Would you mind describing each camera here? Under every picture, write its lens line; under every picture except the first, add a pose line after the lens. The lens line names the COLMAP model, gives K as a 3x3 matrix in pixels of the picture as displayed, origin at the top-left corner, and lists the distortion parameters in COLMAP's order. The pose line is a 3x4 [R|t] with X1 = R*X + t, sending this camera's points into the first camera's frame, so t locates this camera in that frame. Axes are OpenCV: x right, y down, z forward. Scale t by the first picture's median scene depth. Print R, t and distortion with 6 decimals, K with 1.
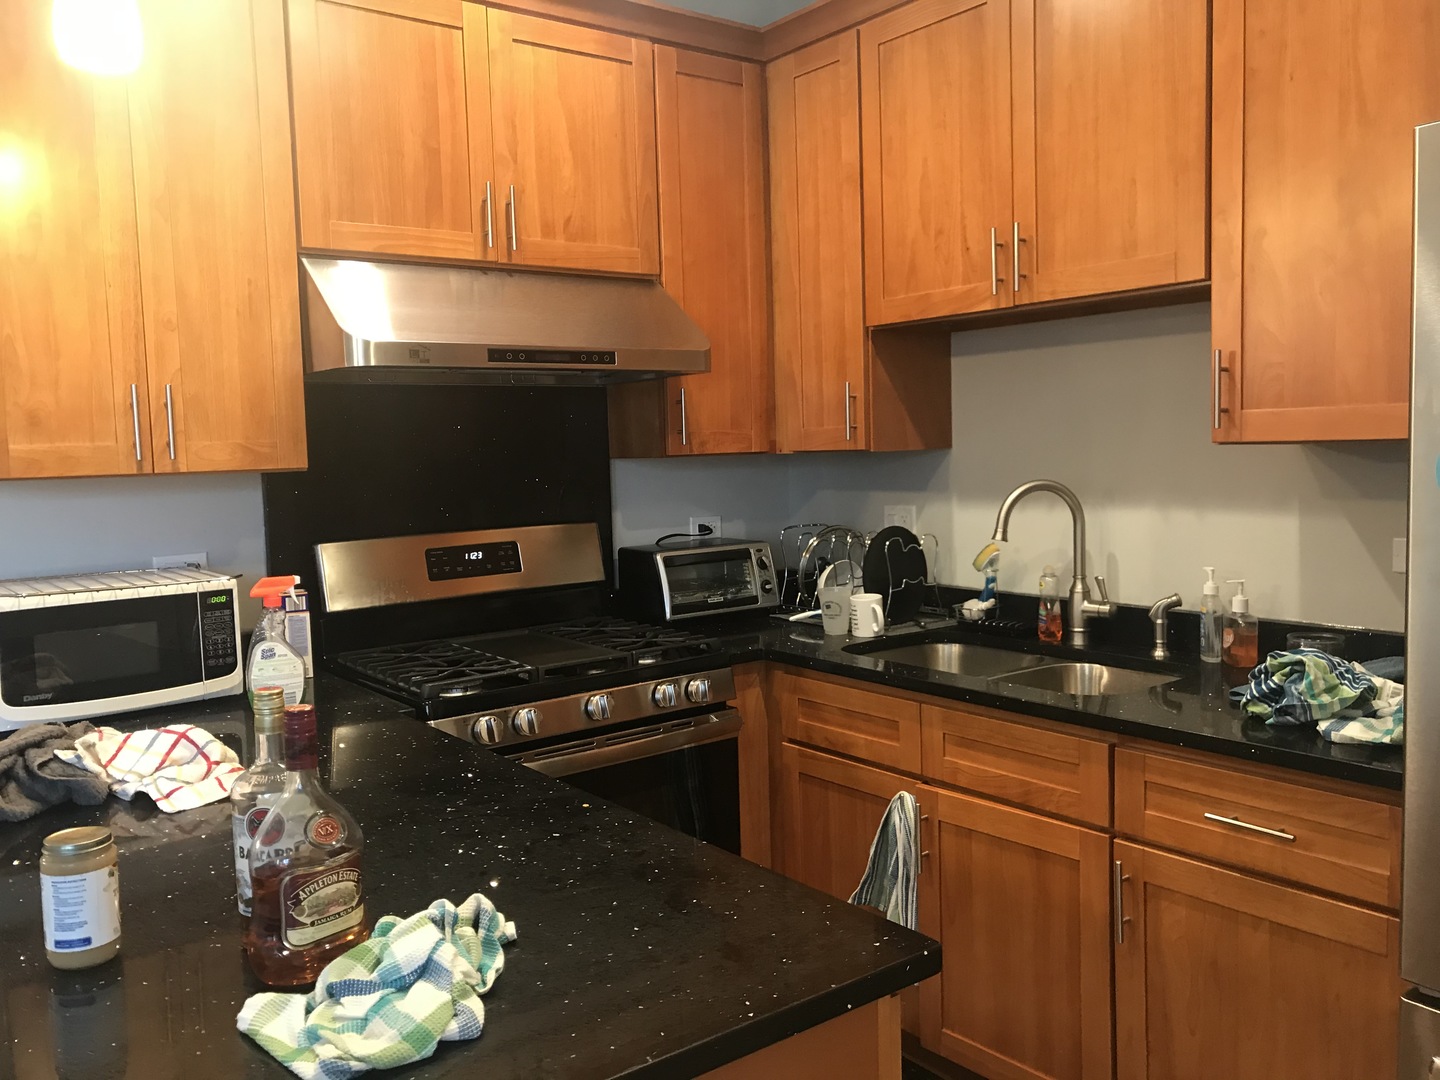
lens RADIAL K [[1192.8, 0, 708.9], [0, 1192.8, 511.1], [0, 0, 1]] dist [0.041024, -0.029657]
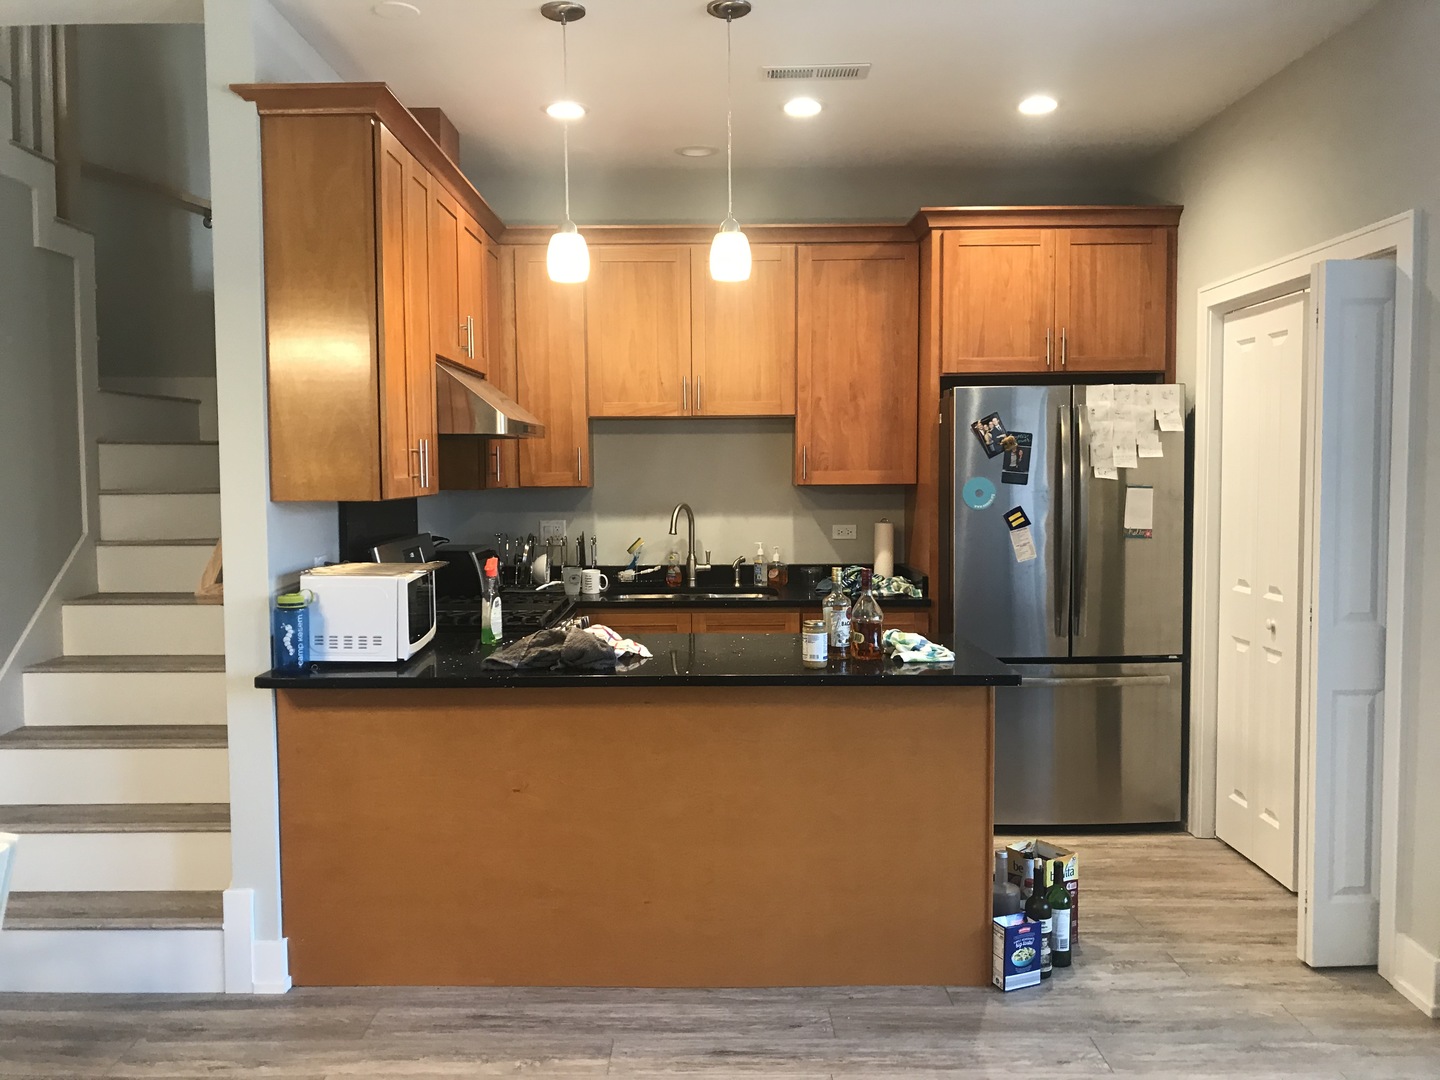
lens RADIAL K [[1192.8, 0, 715.6], [0, 1192.8, 538.8], [0, 0, 1]] dist [0.041024, -0.029657]
pose [[0.602064, -0.026340, 0.798013, -1.281472], [0.036888, 0.999306, 0.005154, 0.024552], [-0.797595, 0.026335, 0.602618, -0.223193]]
